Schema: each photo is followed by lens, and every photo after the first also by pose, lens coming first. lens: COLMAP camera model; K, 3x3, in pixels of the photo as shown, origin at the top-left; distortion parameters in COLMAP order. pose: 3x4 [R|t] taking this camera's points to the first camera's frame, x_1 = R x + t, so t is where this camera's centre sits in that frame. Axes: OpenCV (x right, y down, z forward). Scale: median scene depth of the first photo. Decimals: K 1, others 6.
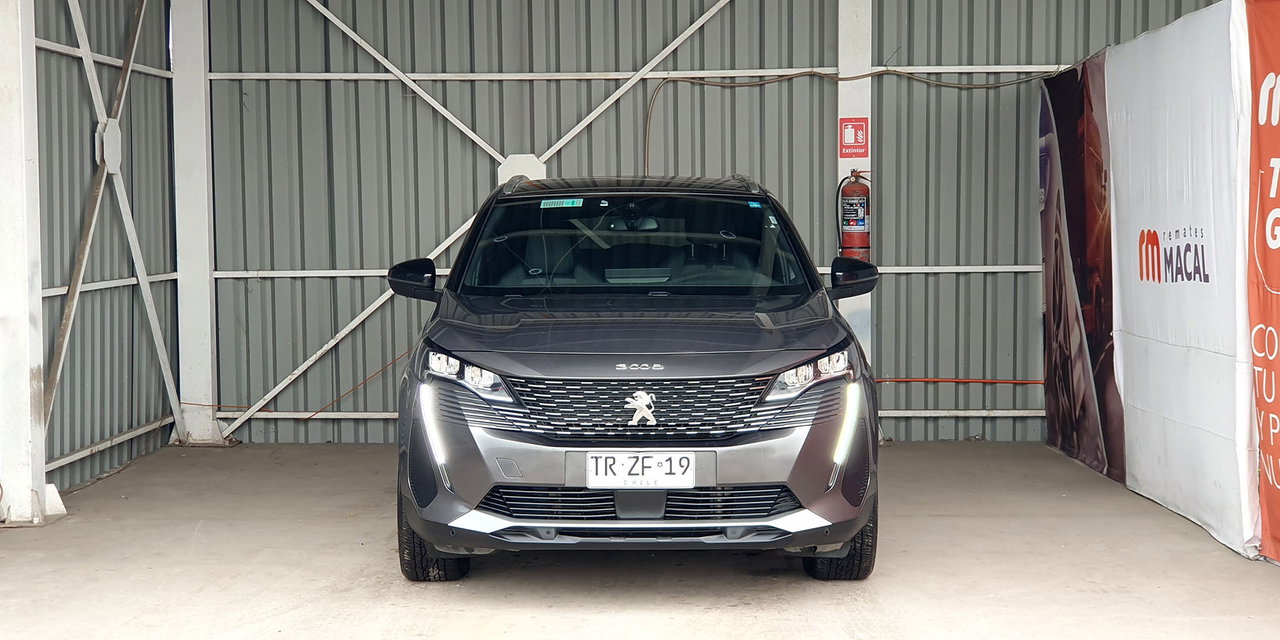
lens RADIAL K [[1792.3, 0, 616.5], [0, 1792.3, 349.6], [0, 0, 1]] dist [0.255703, -1.482342]
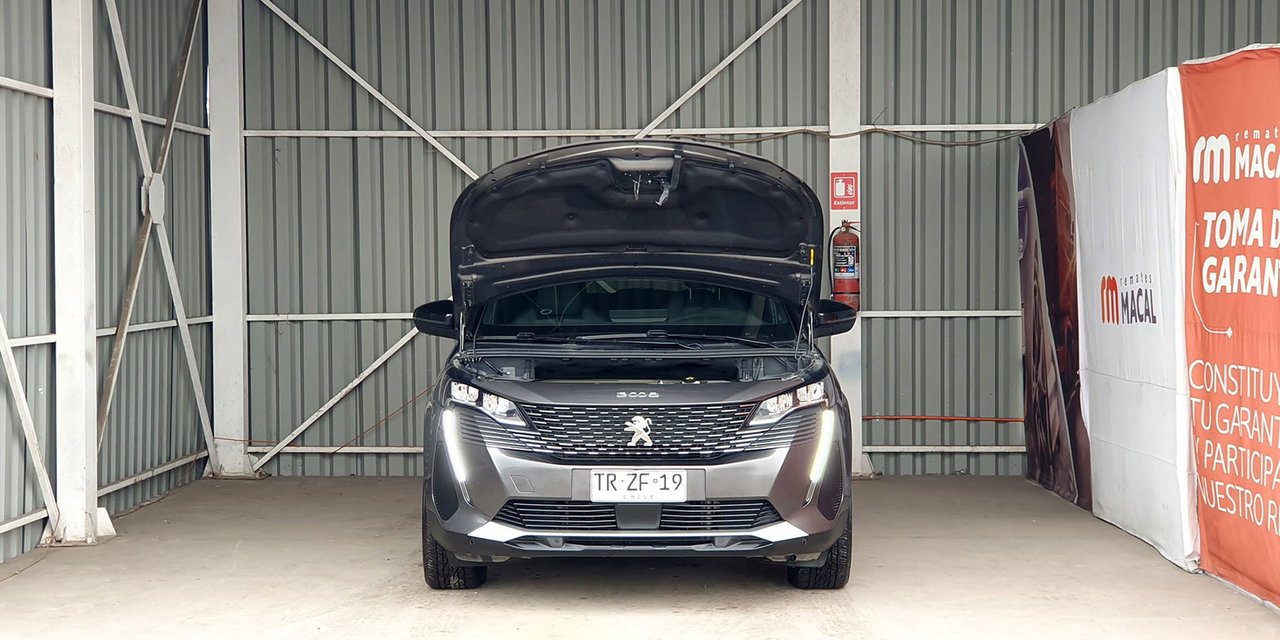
lens RADIAL K [[1797.8, 0, 615.7], [0, 1797.8, 328.8], [0, 0, 1]] dist [0.222989, -1.107907]
pose [[0.999971, 0.001478, -0.007473, 0.005198], [-0.001766, 0.999250, -0.038684, 0.008483], [0.007410, 0.038696, 0.999224, -0.096122]]
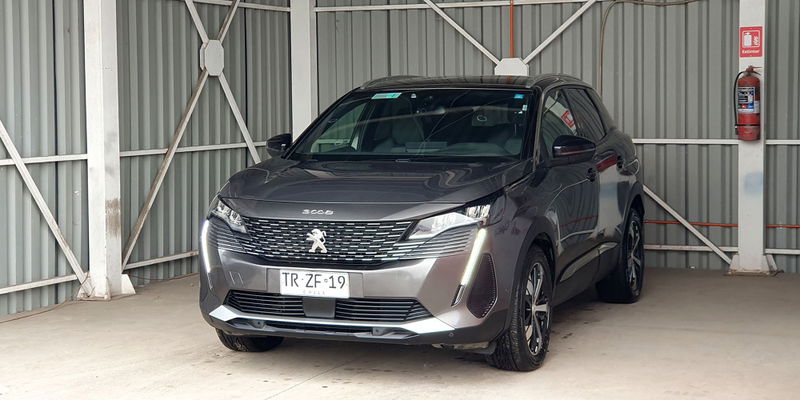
lens RADIAL K [[1251.0, 0, 400.0], [0, 1251.0, 200.0], [0, 0, 1]] dist [0.259876, -1.601712]
pose [[0.936863, 0.026562, -0.348685, 0.296384], [-0.023724, 0.999642, 0.012410, -0.009753], [0.348890, -0.003354, 0.937158, 0.058104]]
